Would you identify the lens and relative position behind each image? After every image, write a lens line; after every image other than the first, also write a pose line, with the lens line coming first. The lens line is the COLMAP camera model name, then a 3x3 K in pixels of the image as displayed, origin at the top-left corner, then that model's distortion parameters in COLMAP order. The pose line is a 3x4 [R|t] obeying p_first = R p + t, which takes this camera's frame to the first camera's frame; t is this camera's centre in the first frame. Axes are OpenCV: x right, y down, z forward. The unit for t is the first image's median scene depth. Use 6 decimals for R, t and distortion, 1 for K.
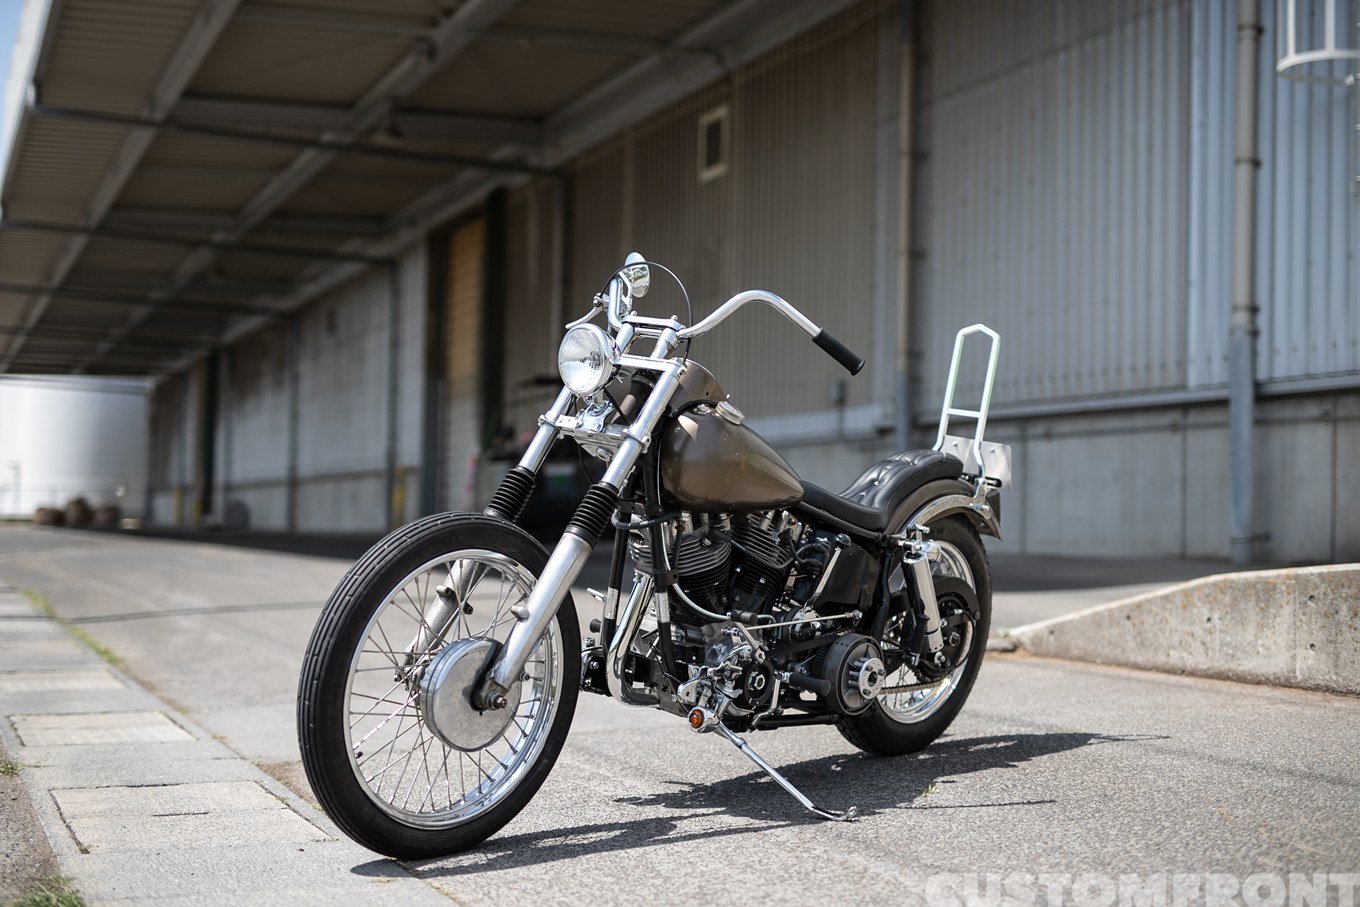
lens RADIAL K [[1937.4, 0, 680.1], [0, 1937.4, 453.8], [0, 0, 1]] dist [0.025680, 0.000000]
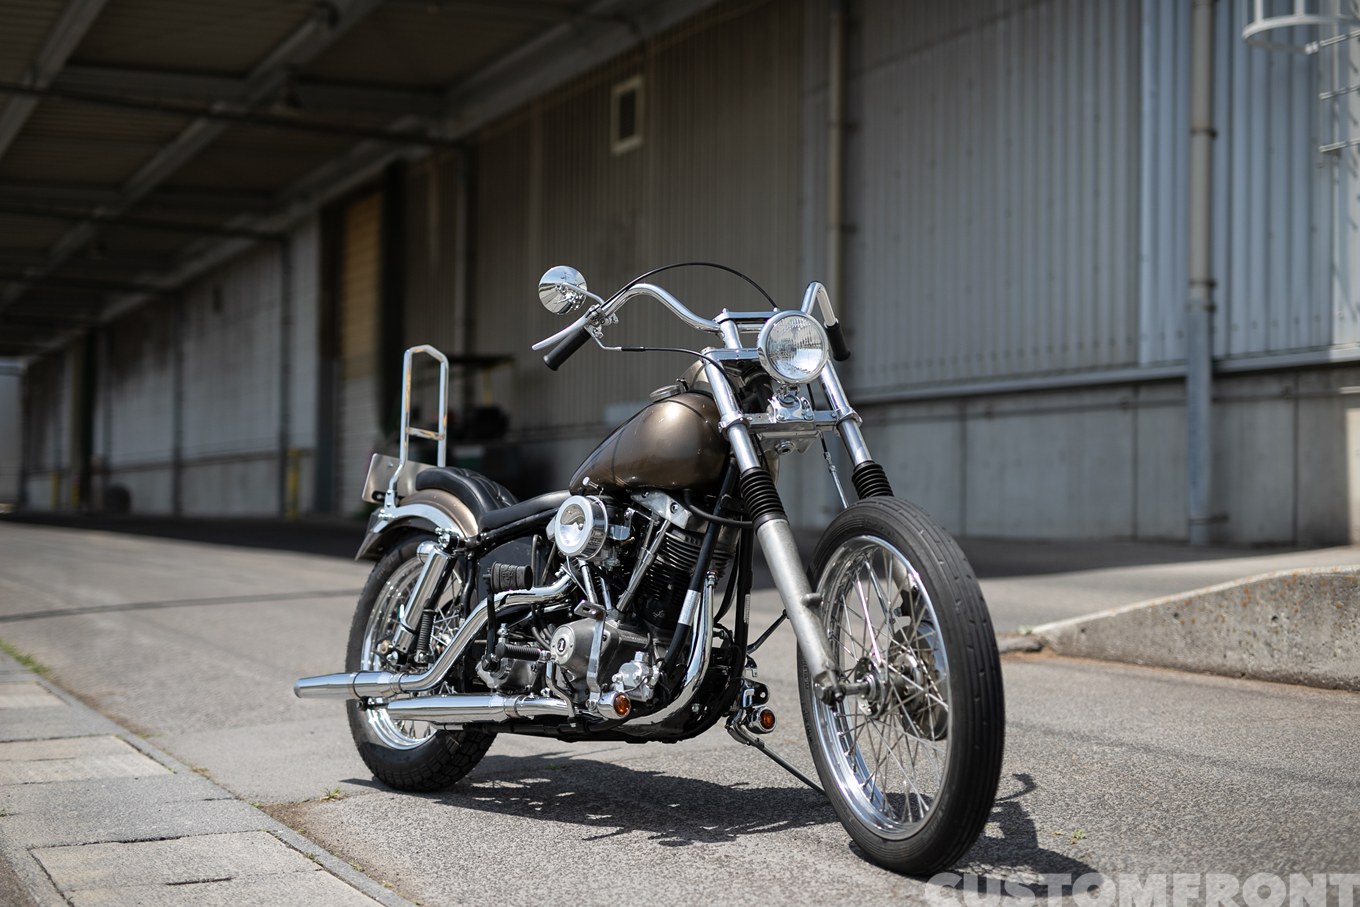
lens RADIAL K [[1937.4, 0, 686.4], [0, 1937.4, 456.2], [0, 0, 1]] dist [0.025680, 0.000000]
pose [[0.997843, -0.007600, 0.065198, -0.022594], [0.006761, 0.999892, 0.013086, -0.001922], [-0.065291, -0.012617, 0.997787, 0.033443]]
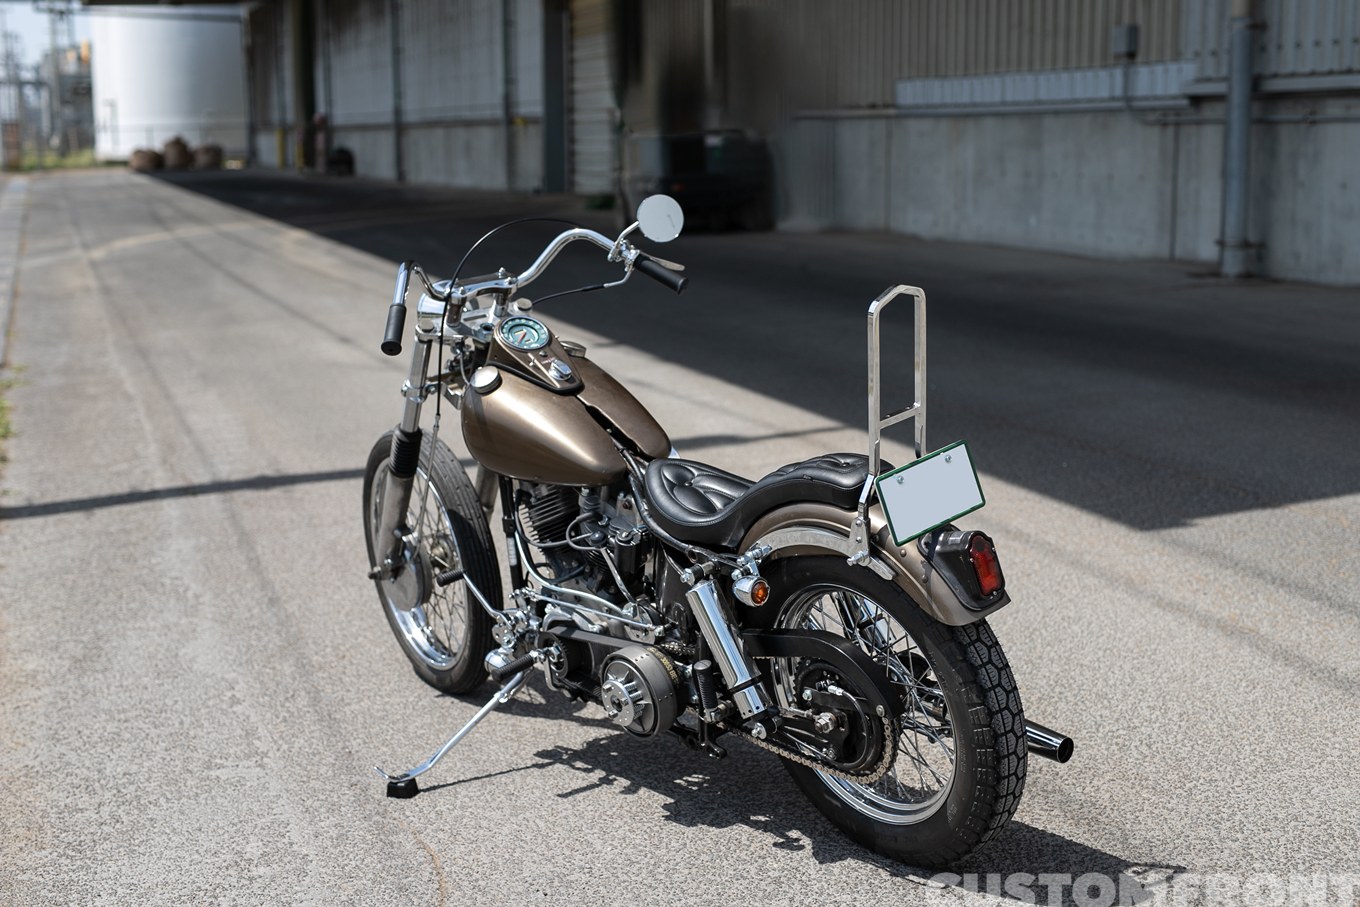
lens RADIAL K [[1937.4, 0, 676.2], [0, 1937.4, 449.9], [0, 0, 1]] dist [0.025680, 0.000000]
pose [[0.997791, -0.016105, -0.064444, -0.043258], [0.028541, 0.979990, 0.196989, -0.031285], [0.059982, -0.198394, 0.978285, 0.261094]]
